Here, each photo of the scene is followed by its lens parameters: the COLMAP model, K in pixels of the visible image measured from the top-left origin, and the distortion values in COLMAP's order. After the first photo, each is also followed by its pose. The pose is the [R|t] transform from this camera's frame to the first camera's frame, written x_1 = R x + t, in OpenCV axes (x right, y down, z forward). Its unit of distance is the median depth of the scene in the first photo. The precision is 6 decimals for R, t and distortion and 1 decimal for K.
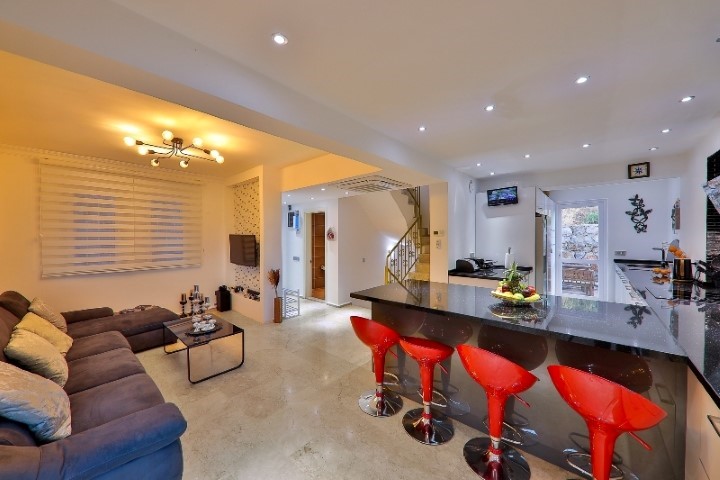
lens RADIAL K [[266.9, 0, 360.9], [0, 266.9, 240.9], [0, 0, 1]] dist [-0.000213, -0.000305]
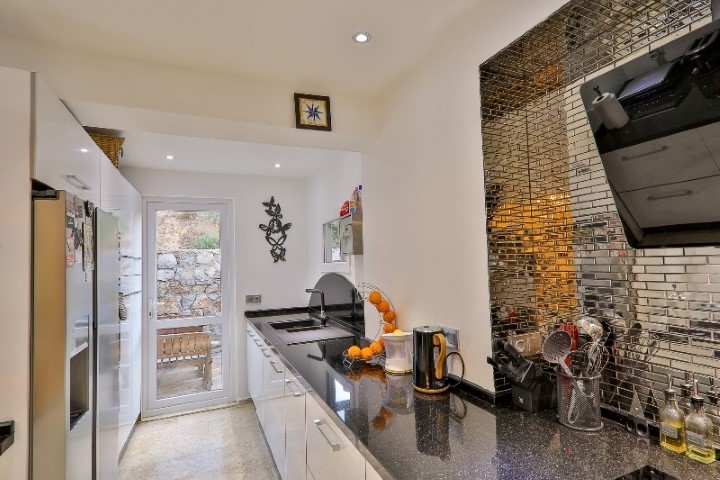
lens RADIAL K [[357.6, 0, 360.3], [0, 357.6, 245.7], [0, 0, 1]] dist [0.001500, 0.000583]
pose [[0.417066, 0.030330, 0.908370, 0.403731], [0.042184, 0.997720, -0.052682, -0.016486], [-0.907897, 0.060291, 0.414836, 0.504681]]
